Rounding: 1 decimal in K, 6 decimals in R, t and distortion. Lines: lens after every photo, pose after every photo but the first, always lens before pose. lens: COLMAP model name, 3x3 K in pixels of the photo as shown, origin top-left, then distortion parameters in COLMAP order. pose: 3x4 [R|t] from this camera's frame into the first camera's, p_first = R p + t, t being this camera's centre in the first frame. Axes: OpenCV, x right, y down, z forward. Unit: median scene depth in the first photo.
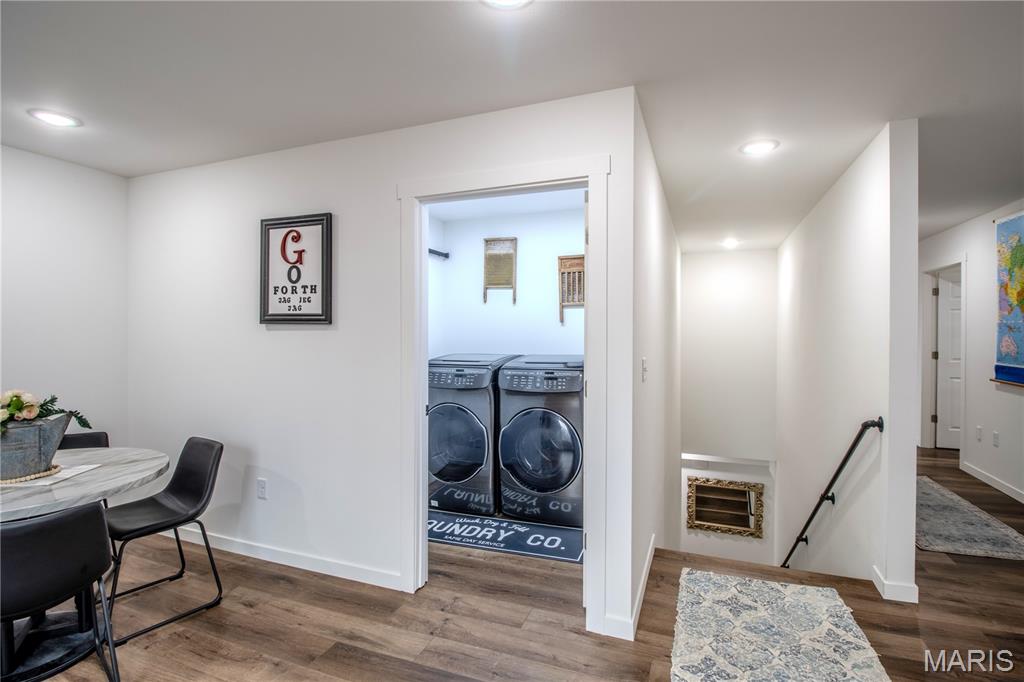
lens RADIAL K [[475.7, 0, 511.4], [0, 475.7, 335.0], [0, 0, 1]] dist [0.001840, -0.013031]
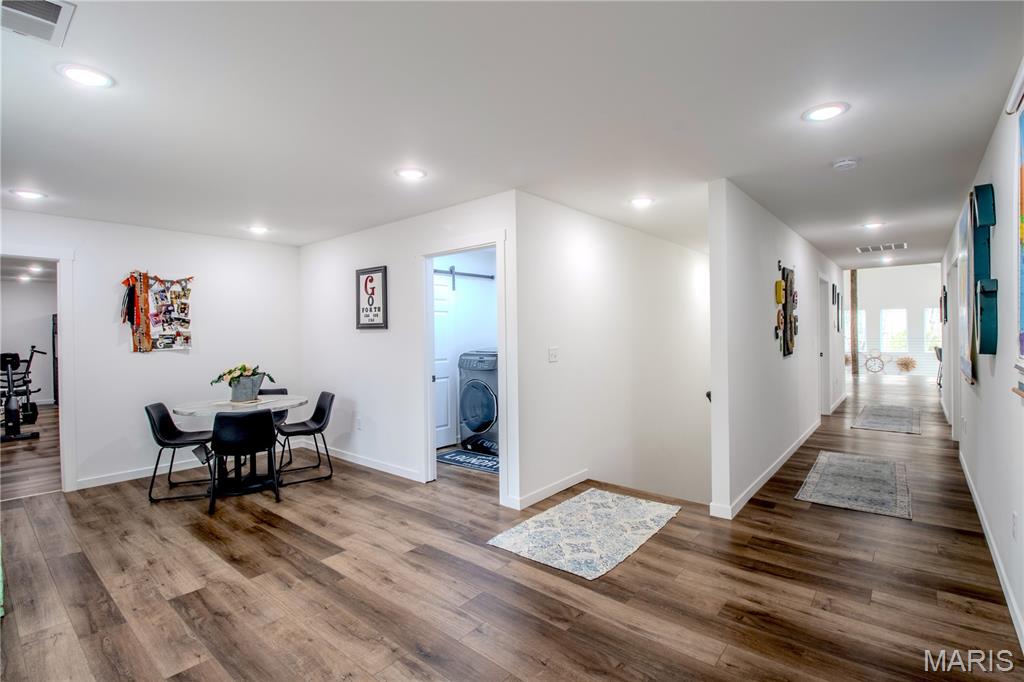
lens RADIAL K [[475.7, 0, 514.5], [0, 475.7, 337.4], [0, 0, 1]] dist [0.001840, -0.013031]
pose [[0.945854, -0.009133, -0.324463, 0.650691], [0.011568, 0.999918, 0.005575, 0.003147], [0.324386, -0.009026, 0.945882, -0.517946]]
